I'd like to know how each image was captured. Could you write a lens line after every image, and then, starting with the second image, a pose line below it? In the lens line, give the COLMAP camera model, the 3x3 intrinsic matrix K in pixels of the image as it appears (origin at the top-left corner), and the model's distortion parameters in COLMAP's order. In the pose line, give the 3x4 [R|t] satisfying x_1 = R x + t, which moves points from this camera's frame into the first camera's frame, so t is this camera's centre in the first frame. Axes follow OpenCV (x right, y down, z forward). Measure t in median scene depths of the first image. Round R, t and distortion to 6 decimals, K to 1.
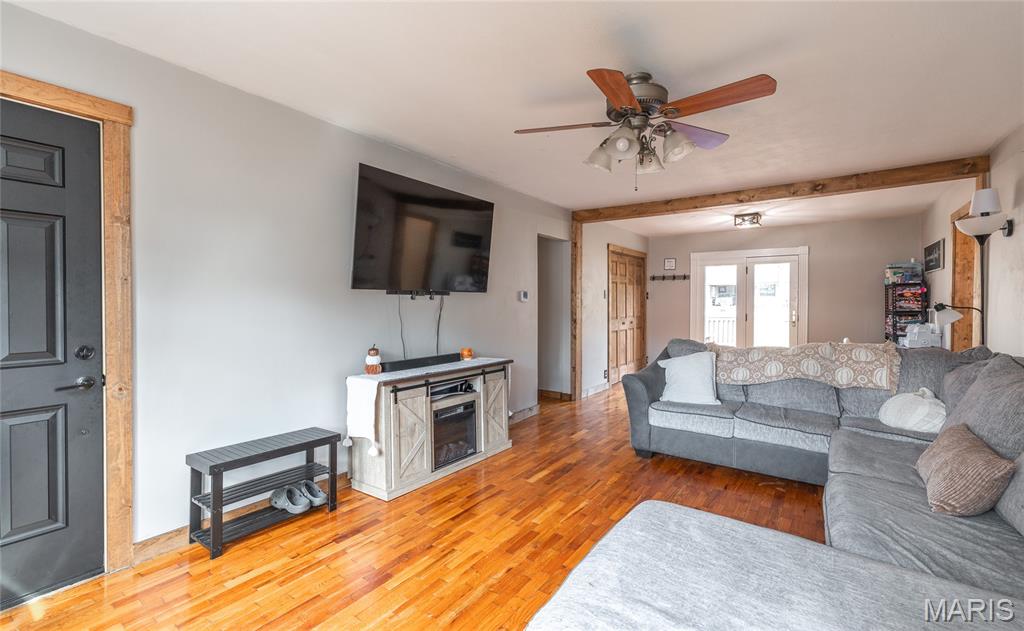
lens RADIAL K [[441.2, 0, 510.9], [0, 441.2, 305.7], [0, 0, 1]] dist [0.000852, 0.000210]
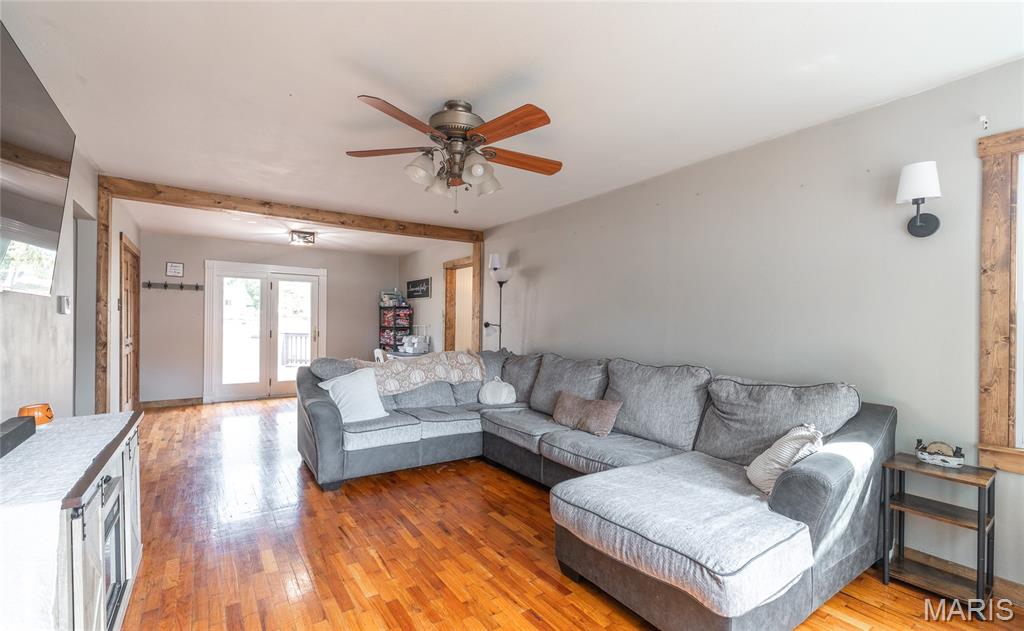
lens RADIAL K [[441.4, 0, 511.9], [0, 441.4, 323.1], [0, 0, 1]] dist [0.000005, 0.000054]
pose [[0.338446, 0.003134, 0.940981, -0.397721], [-0.007487, 0.999972, -0.000637, -0.001666], [-0.940956, -0.006830, 0.338460, 0.322733]]
